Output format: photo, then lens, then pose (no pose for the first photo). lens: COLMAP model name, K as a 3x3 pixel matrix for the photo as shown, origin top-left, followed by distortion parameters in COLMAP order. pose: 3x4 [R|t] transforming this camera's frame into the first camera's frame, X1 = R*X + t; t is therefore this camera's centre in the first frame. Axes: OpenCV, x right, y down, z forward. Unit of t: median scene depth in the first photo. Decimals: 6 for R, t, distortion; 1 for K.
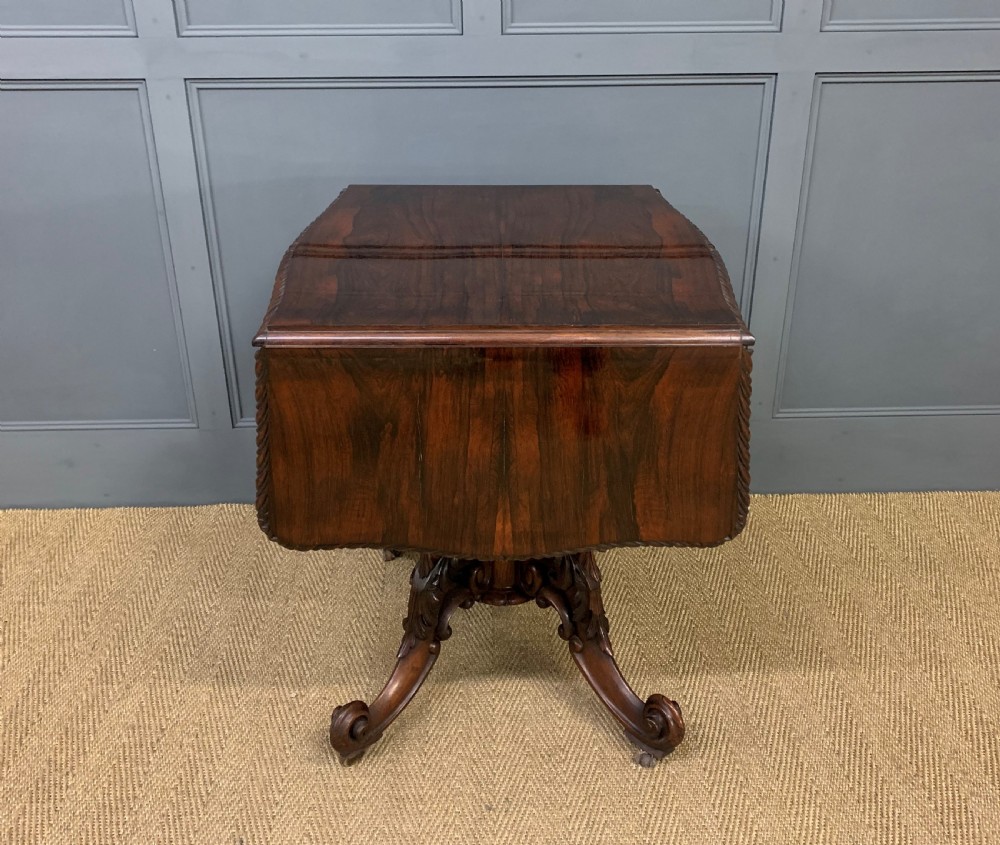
lens RADIAL K [[1004.7, 0, 508.2], [0, 1004.7, 390.5], [0, 0, 1]] dist [0.019742, 0.000000]
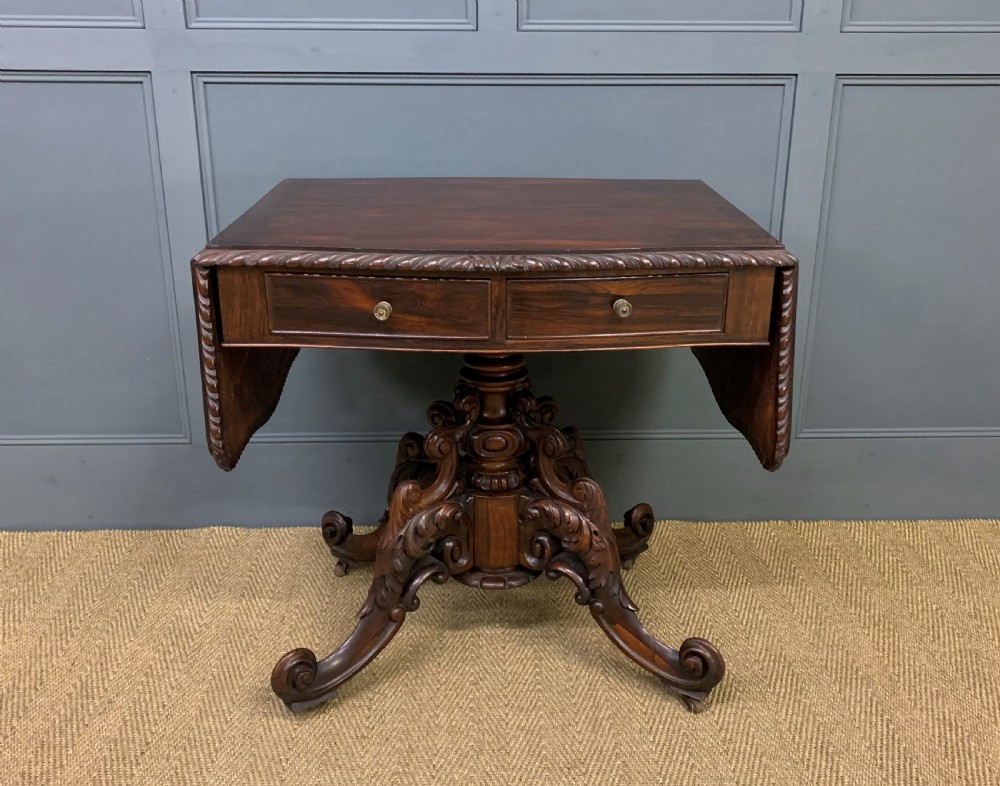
lens RADIAL K [[1052.7, 0, 514.8], [0, 1052.7, 393.0], [0, 0, 1]] dist [0.016372, 0.000000]
pose [[0.999905, 0.006617, 0.012064, -0.020163], [-0.005528, 0.996091, -0.088158, 0.094294], [-0.012600, 0.088083, 0.996033, 0.008362]]
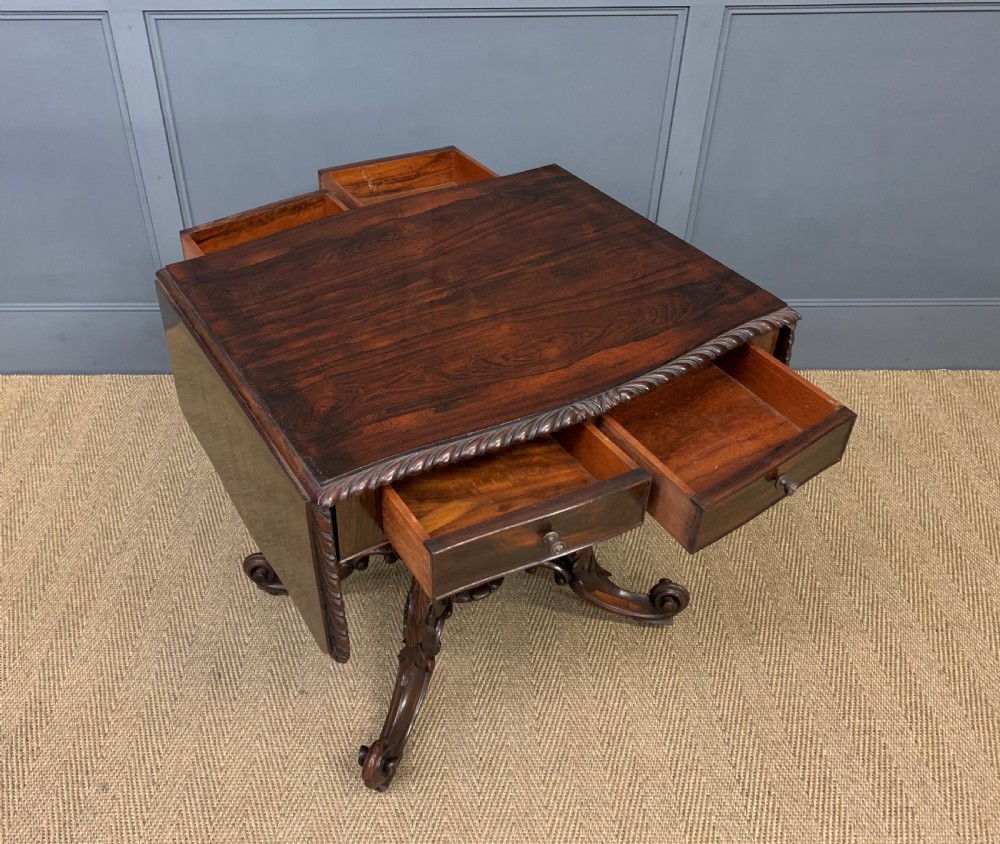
lens RADIAL K [[953.5, 0, 436.3], [0, 953.5, 365.6], [0, 0, 1]] dist [0.019591, 0.000000]
pose [[0.999546, 0.015976, -0.025560, 0.031353], [-0.010422, 0.978865, 0.204243, -0.158831], [0.028283, -0.203884, 0.978586, -0.090704]]
